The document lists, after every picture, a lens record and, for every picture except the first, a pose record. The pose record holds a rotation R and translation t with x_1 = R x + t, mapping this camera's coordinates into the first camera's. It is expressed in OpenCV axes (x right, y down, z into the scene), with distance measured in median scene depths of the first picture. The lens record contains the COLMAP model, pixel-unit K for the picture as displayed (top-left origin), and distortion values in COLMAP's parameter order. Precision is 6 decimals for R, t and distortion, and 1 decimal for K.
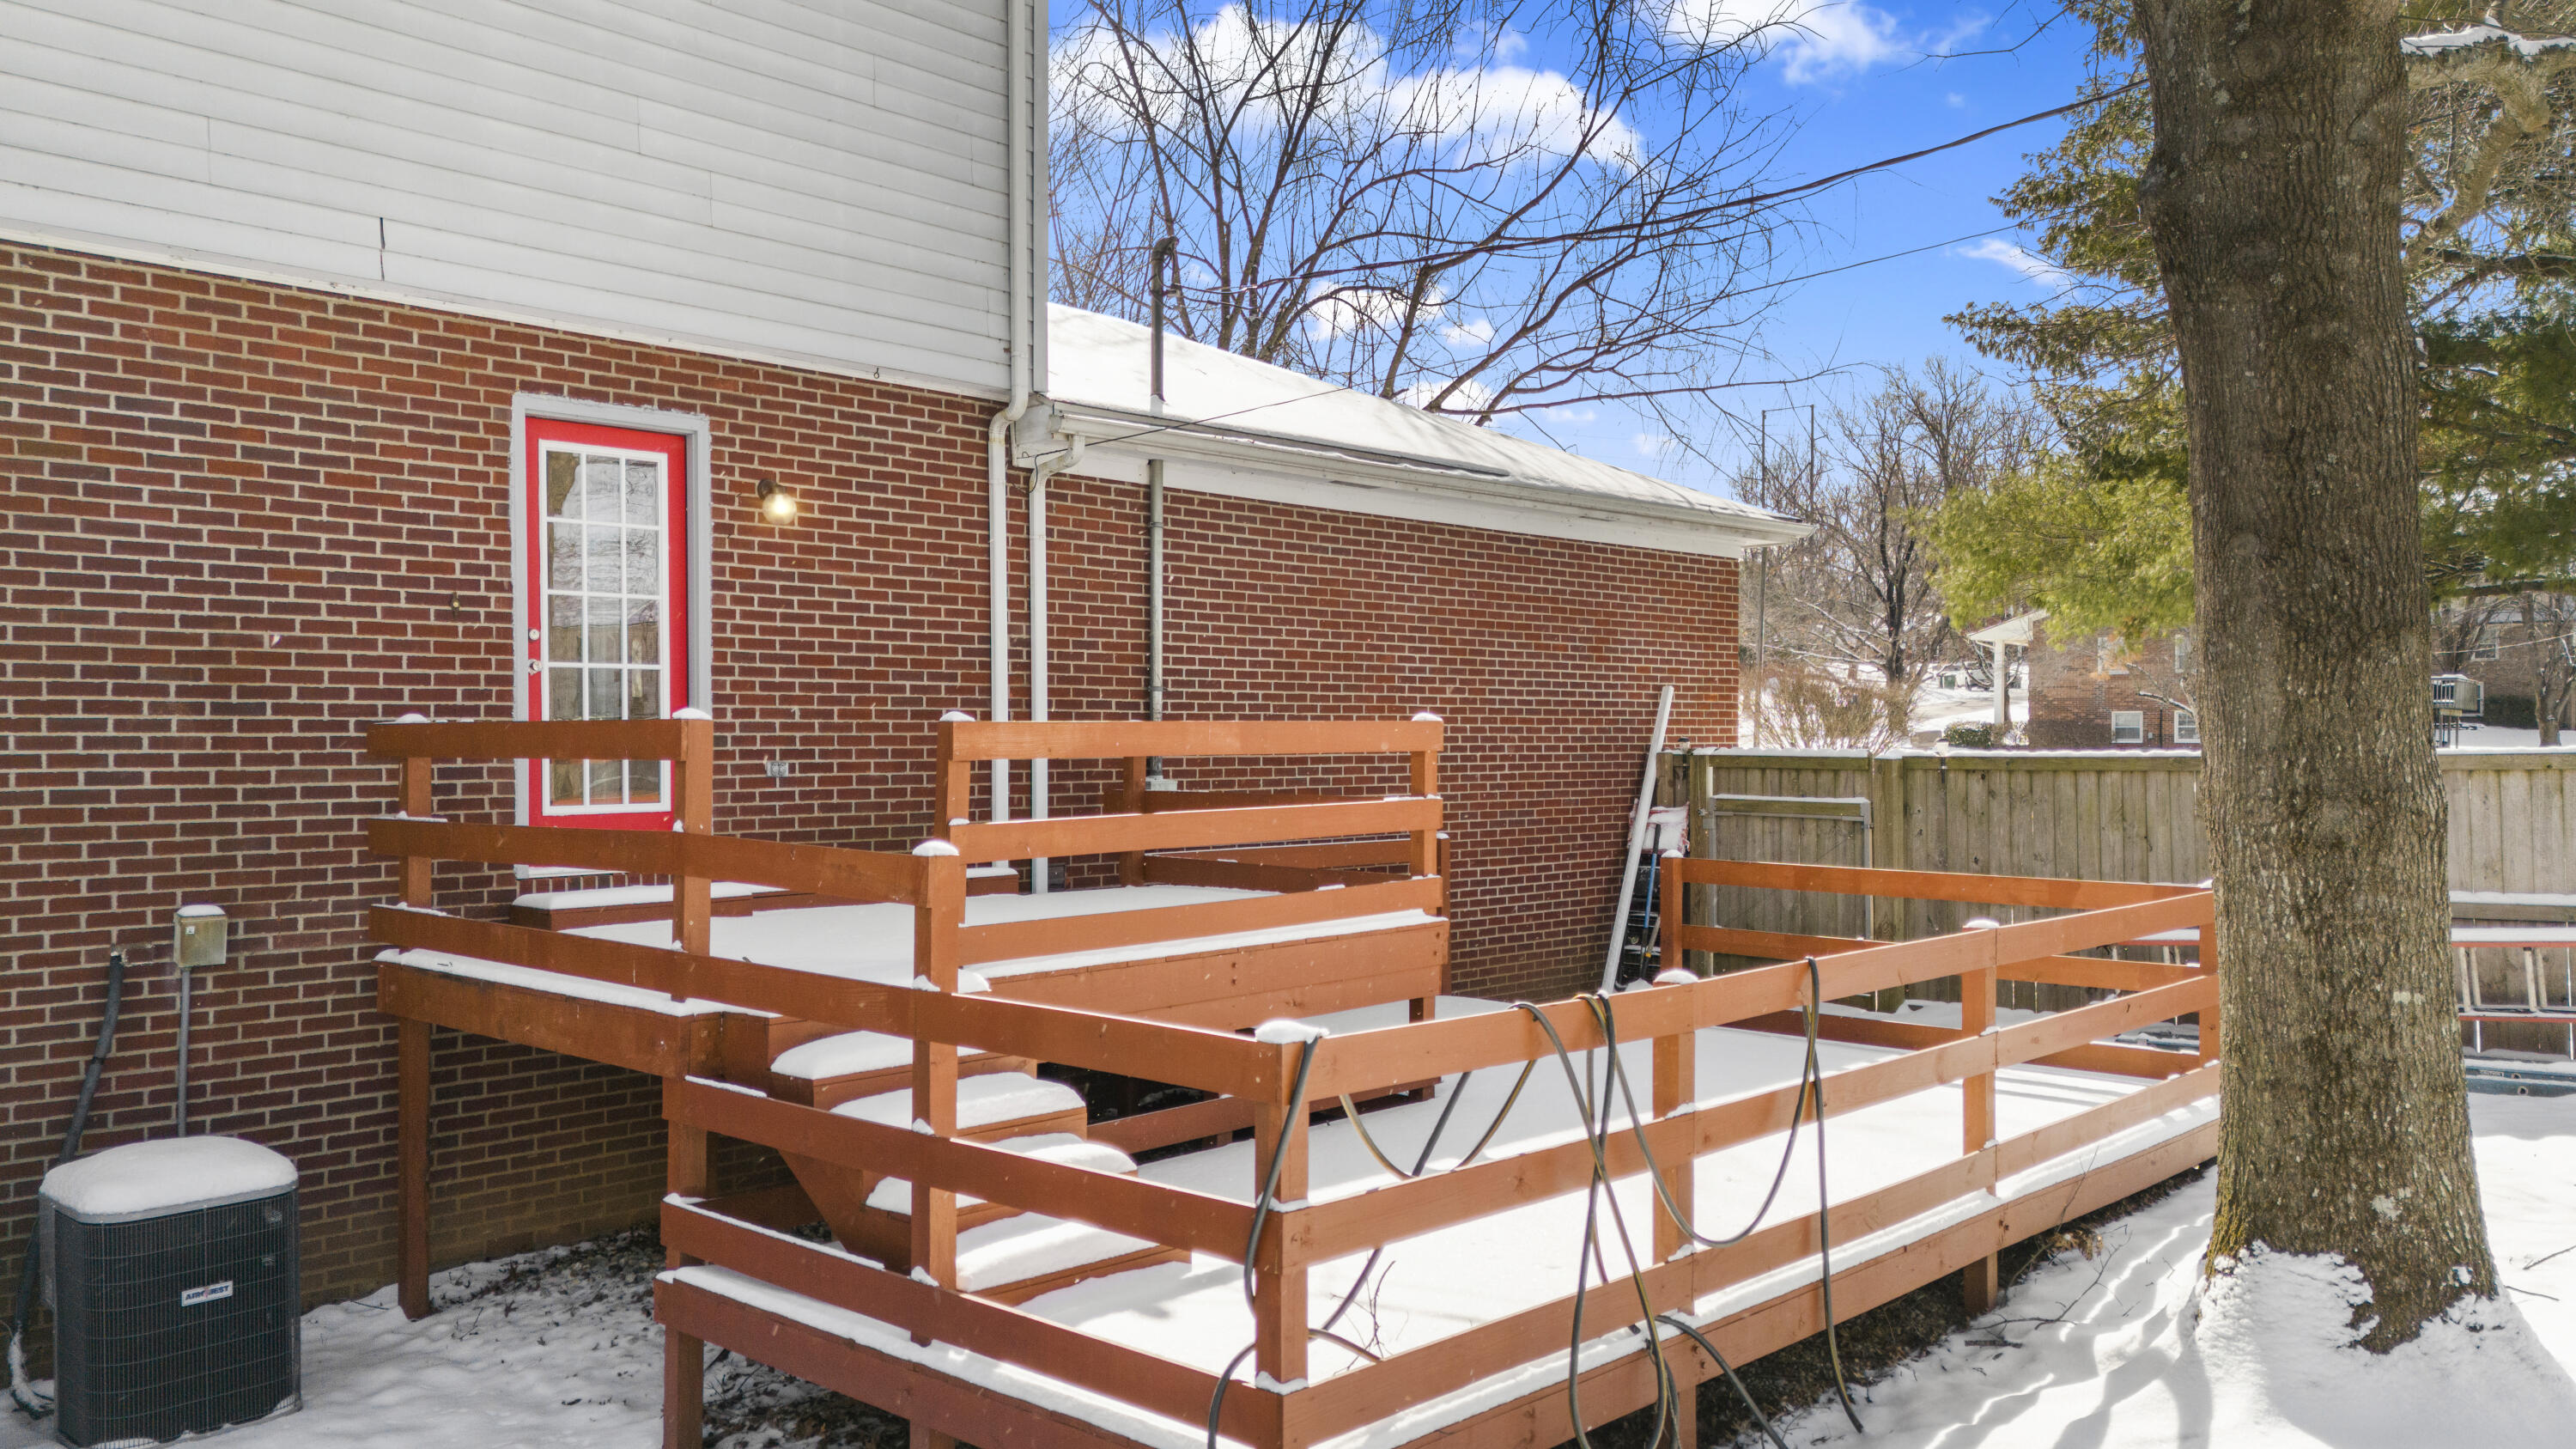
lens RADIAL K [[1890.7, 0, 1281.7], [0, 1890.7, 731.6], [0, 0, 1]] dist [0.058047, -0.023266]
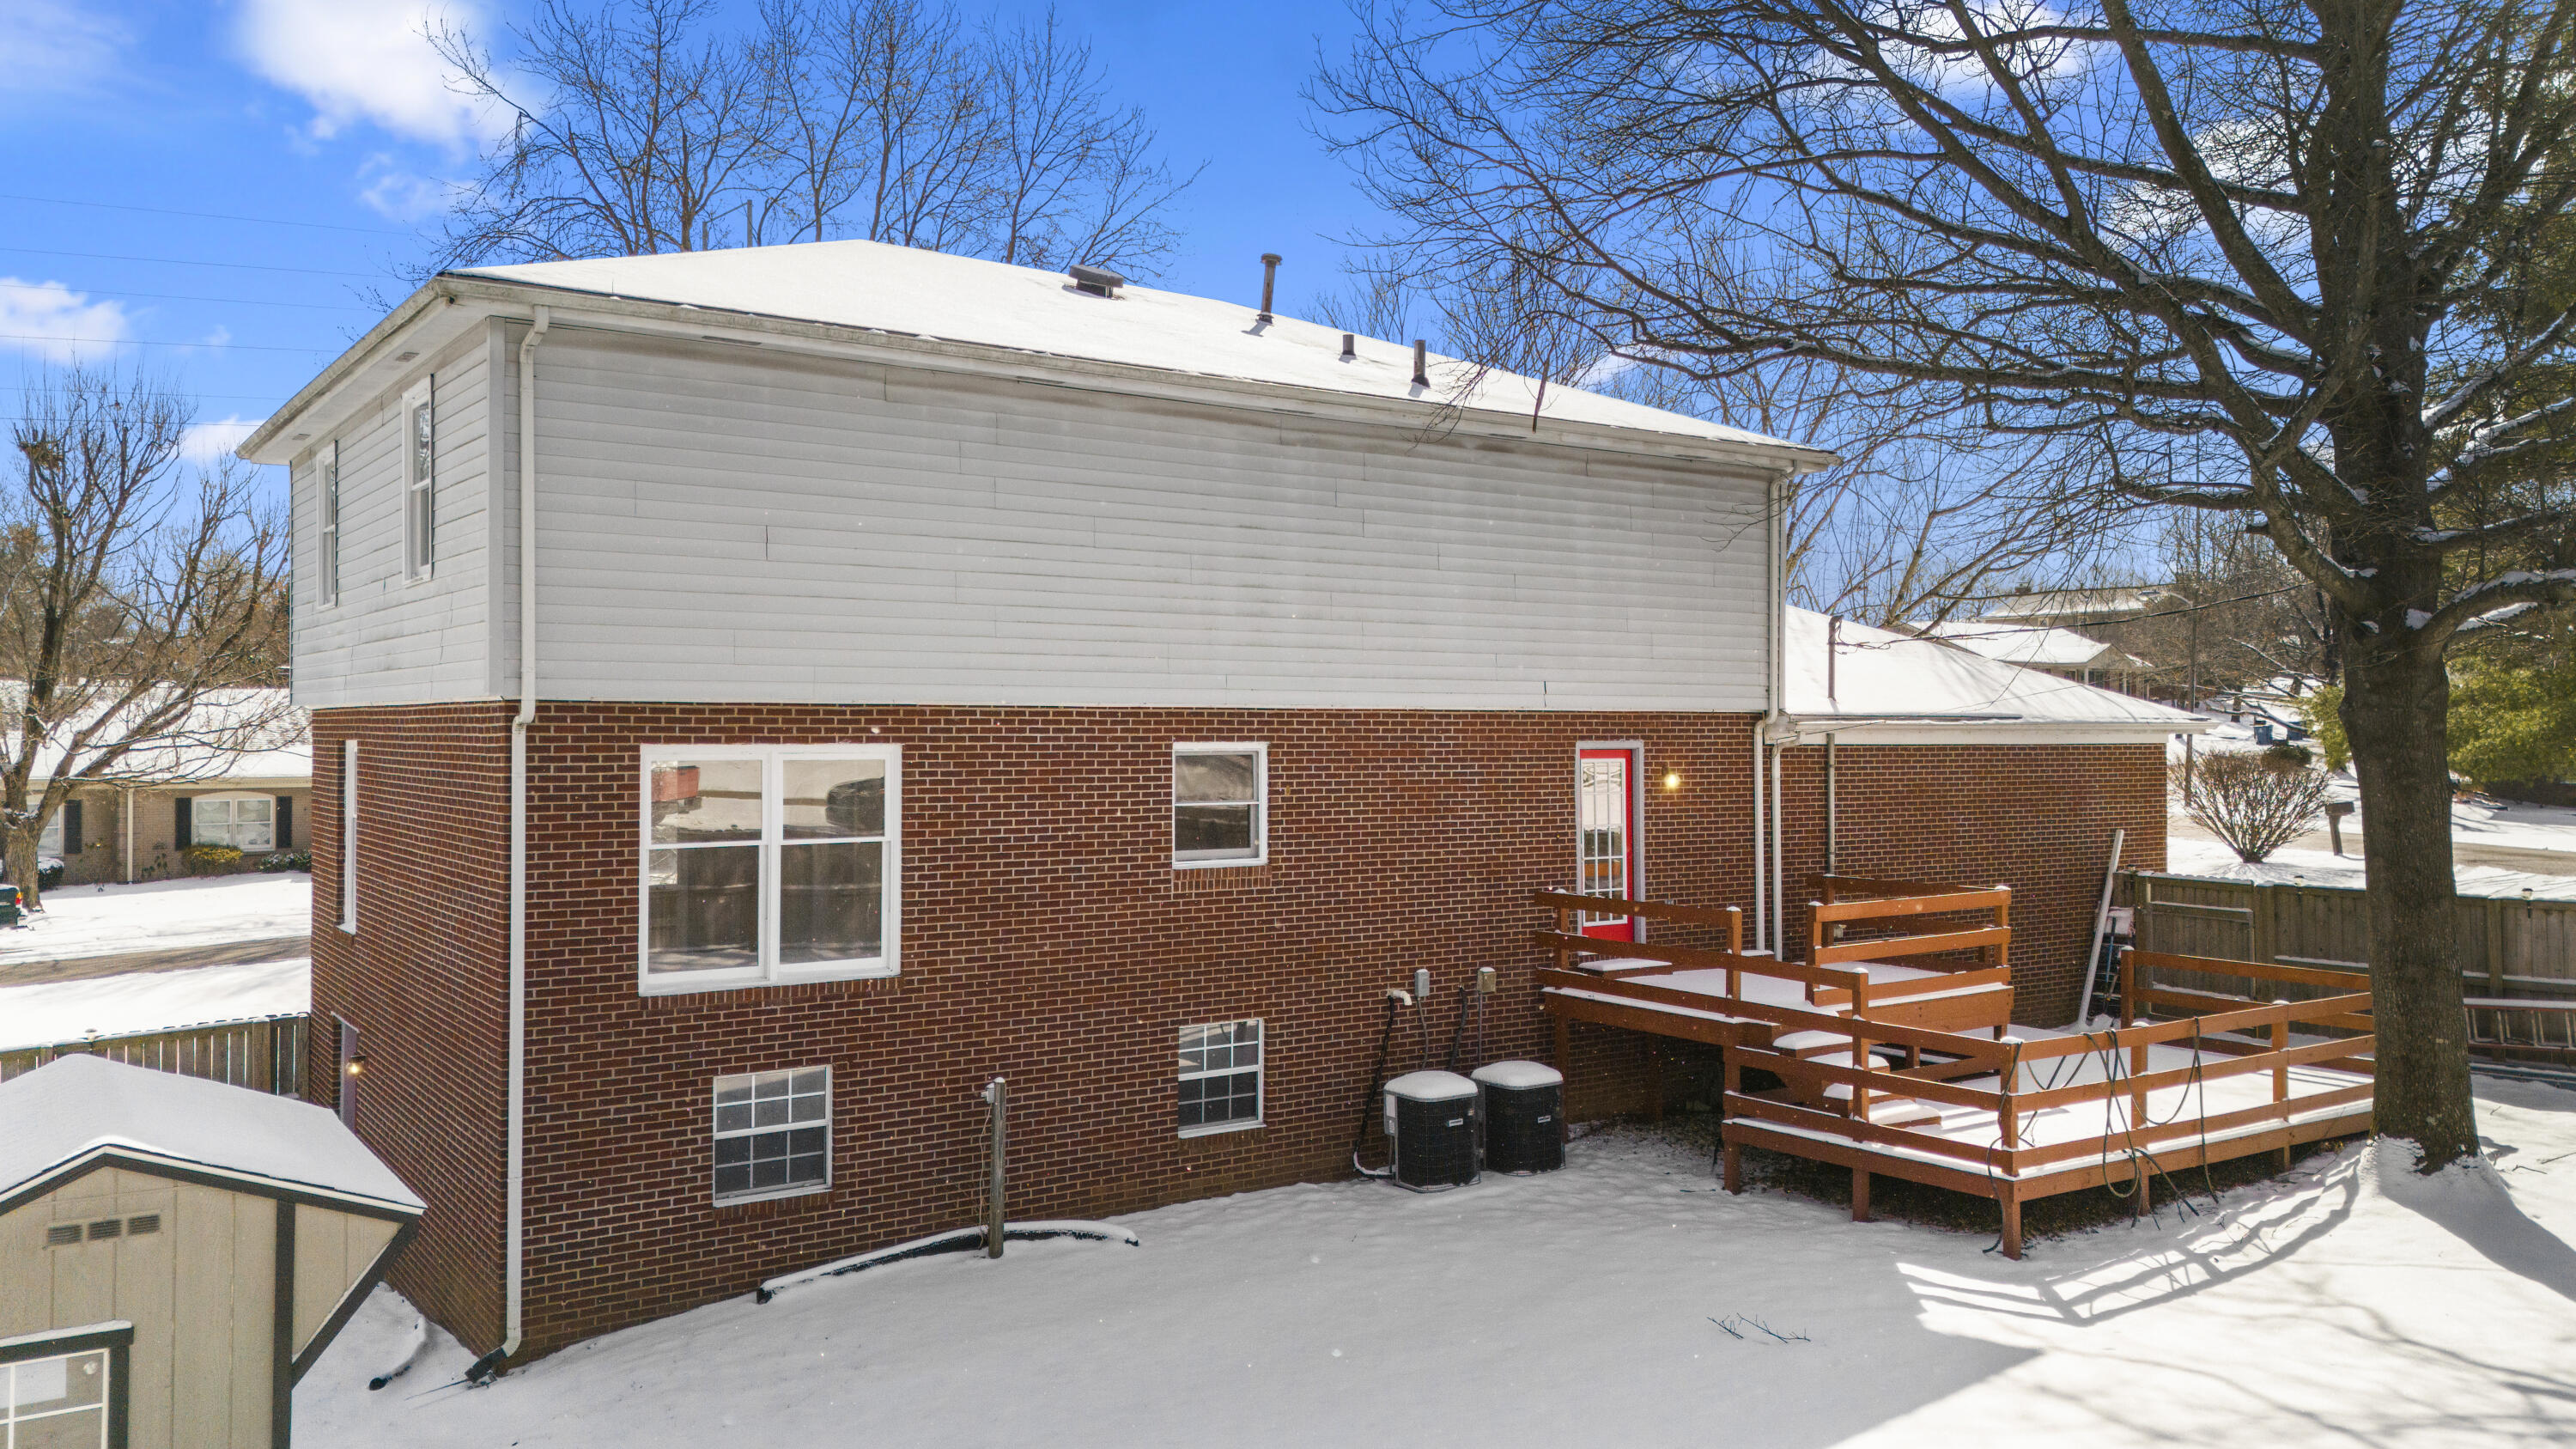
lens RADIAL K [[1890.7, 0, 1291.3], [0, 1890.7, 706.6], [0, 0, 1]] dist [0.058047, -0.023266]
pose [[0.980769, -0.000639, -0.195173, -0.405503], [-0.001365, 0.999948, -0.010135, -0.267408], [0.195169, 0.010207, 0.980716, -1.740942]]
